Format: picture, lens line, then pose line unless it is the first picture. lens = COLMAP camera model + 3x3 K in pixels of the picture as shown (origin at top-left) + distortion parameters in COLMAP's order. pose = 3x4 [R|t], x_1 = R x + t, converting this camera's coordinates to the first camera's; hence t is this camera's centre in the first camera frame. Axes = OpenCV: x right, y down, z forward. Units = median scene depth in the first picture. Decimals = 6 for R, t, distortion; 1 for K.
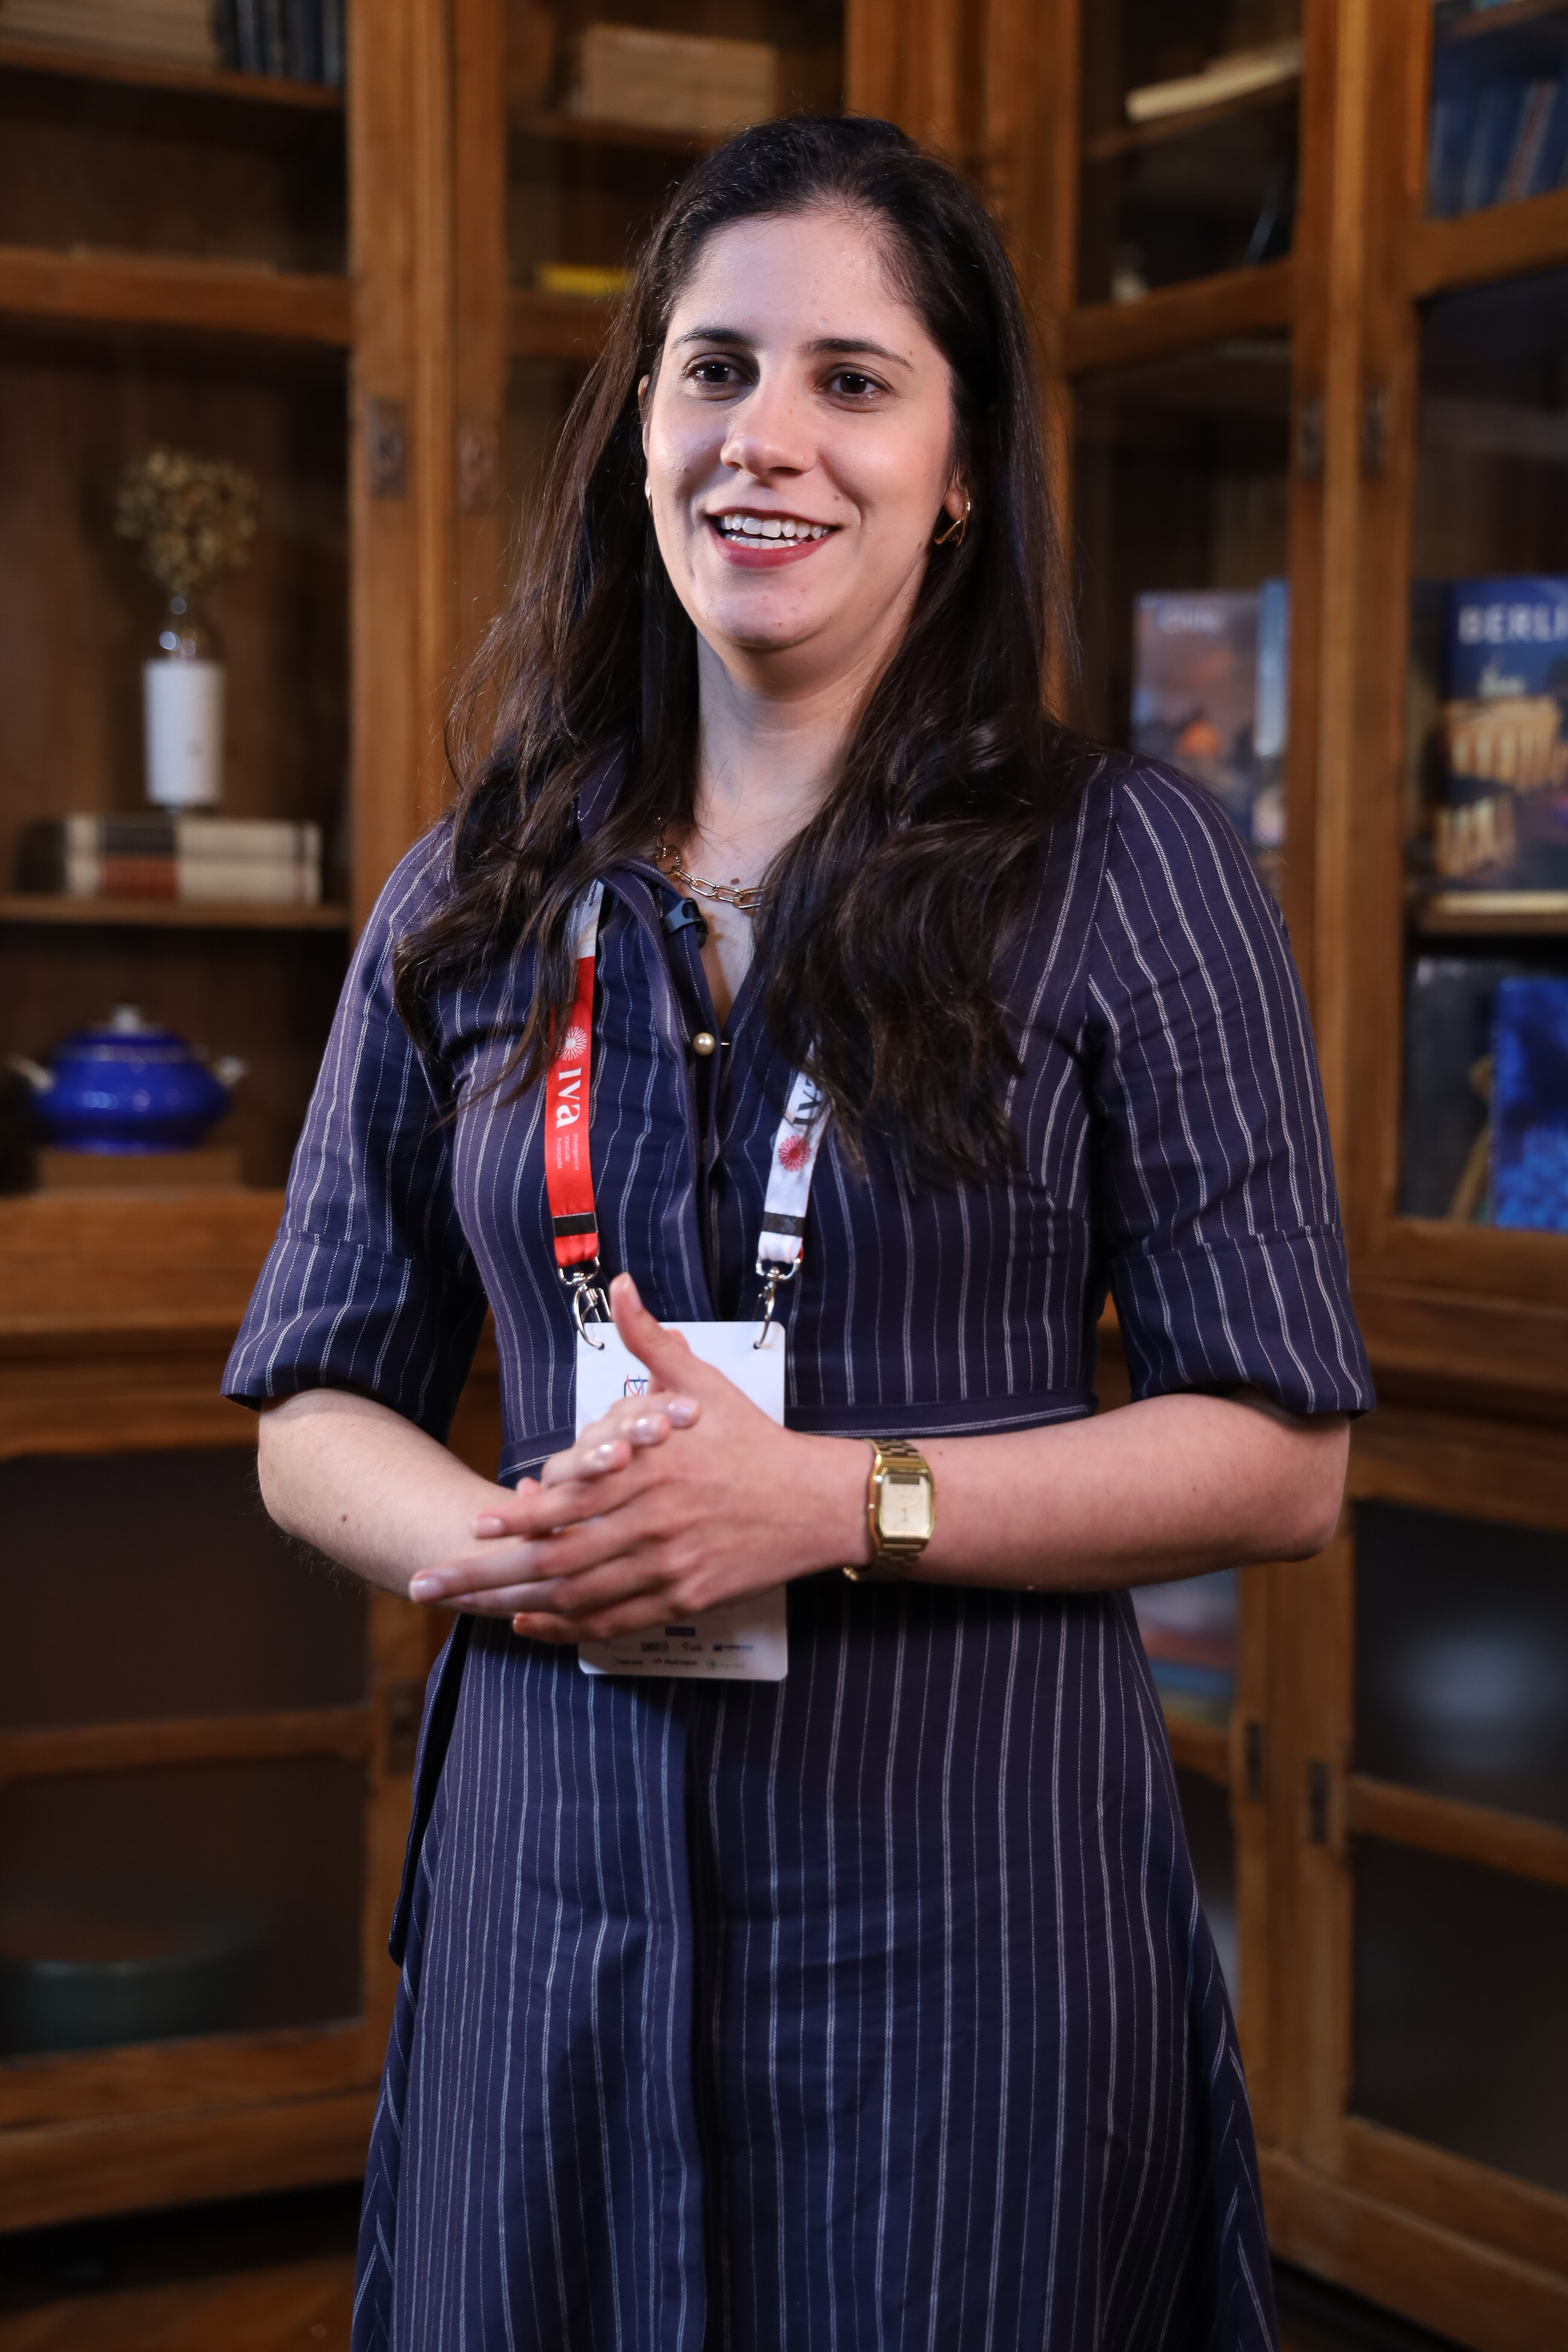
lens RADIAL K [[4200.2, 0, 766.2], [0, 4200.2, 1163.2], [0, 0, 1]] dist [0.371390, 0.000000]
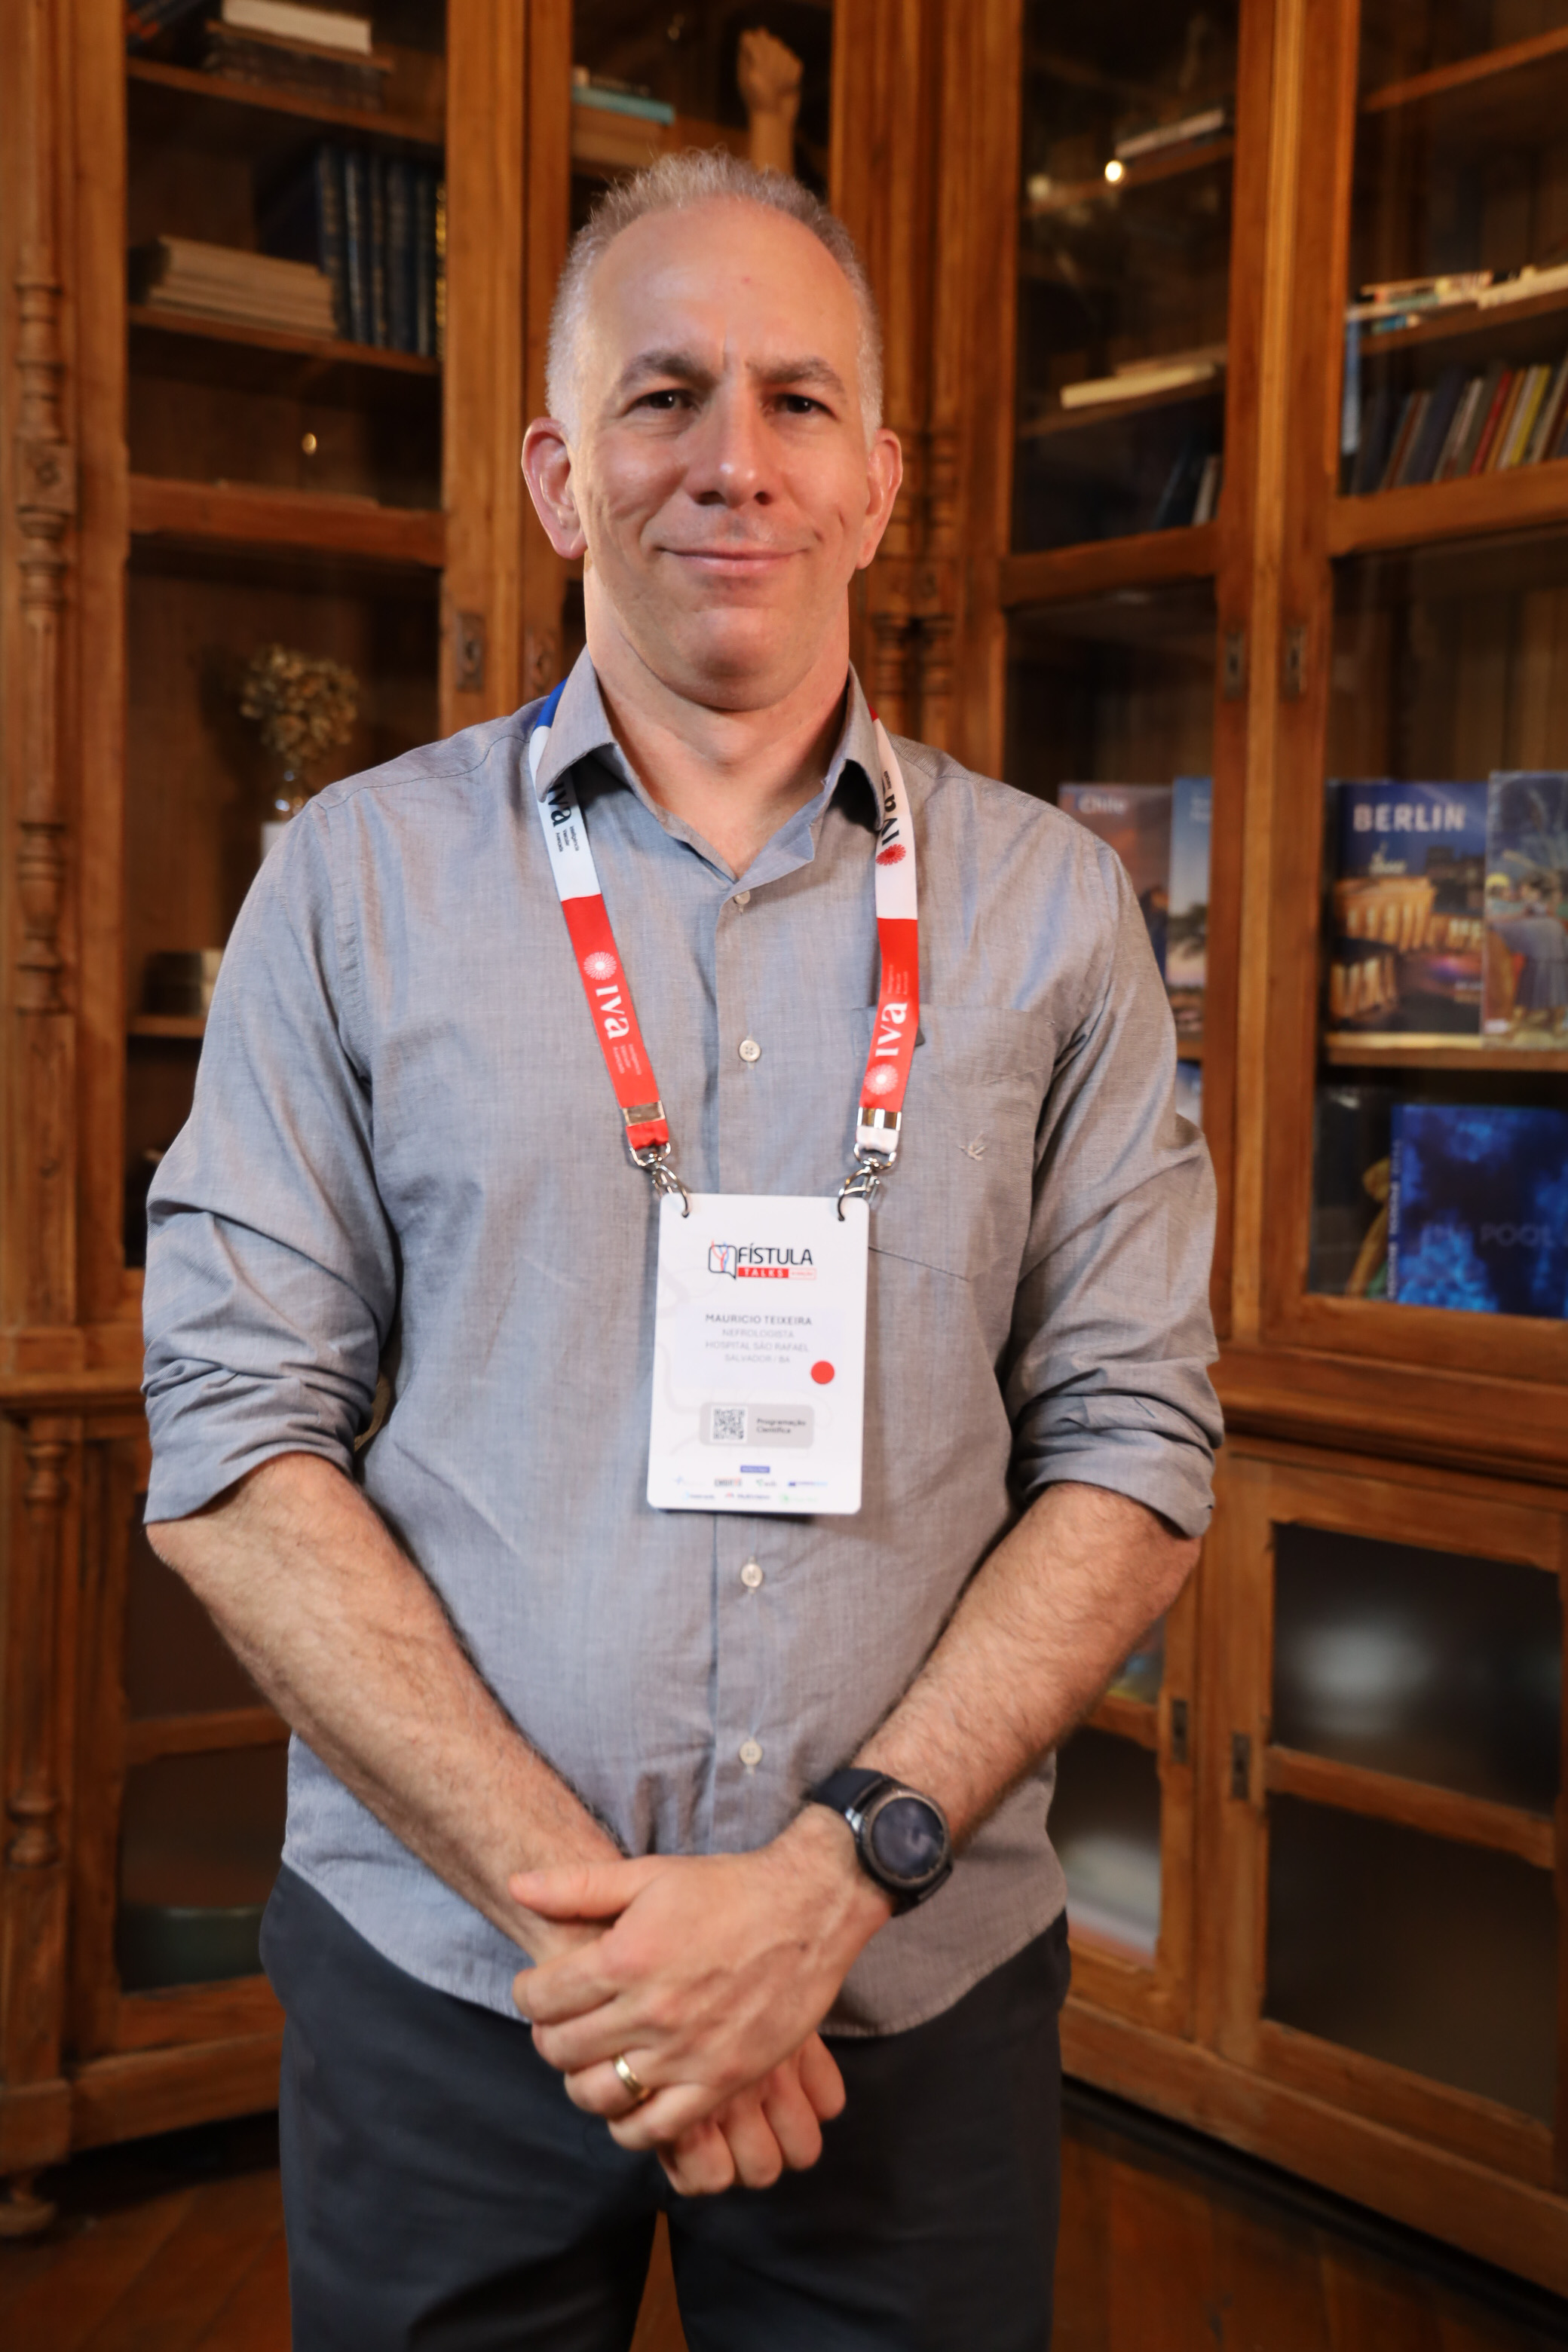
lens RADIAL K [[3036.5, 0, 771.6], [0, 3036.5, 1170.9], [0, 0, 1]] dist [0.171537, 0.000000]
pose [[0.992778, 0.007570, 0.119726, -0.107312], [-0.007635, 0.999971, 0.000082, -0.020705], [-0.119721, -0.000995, 0.992807, 0.126017]]
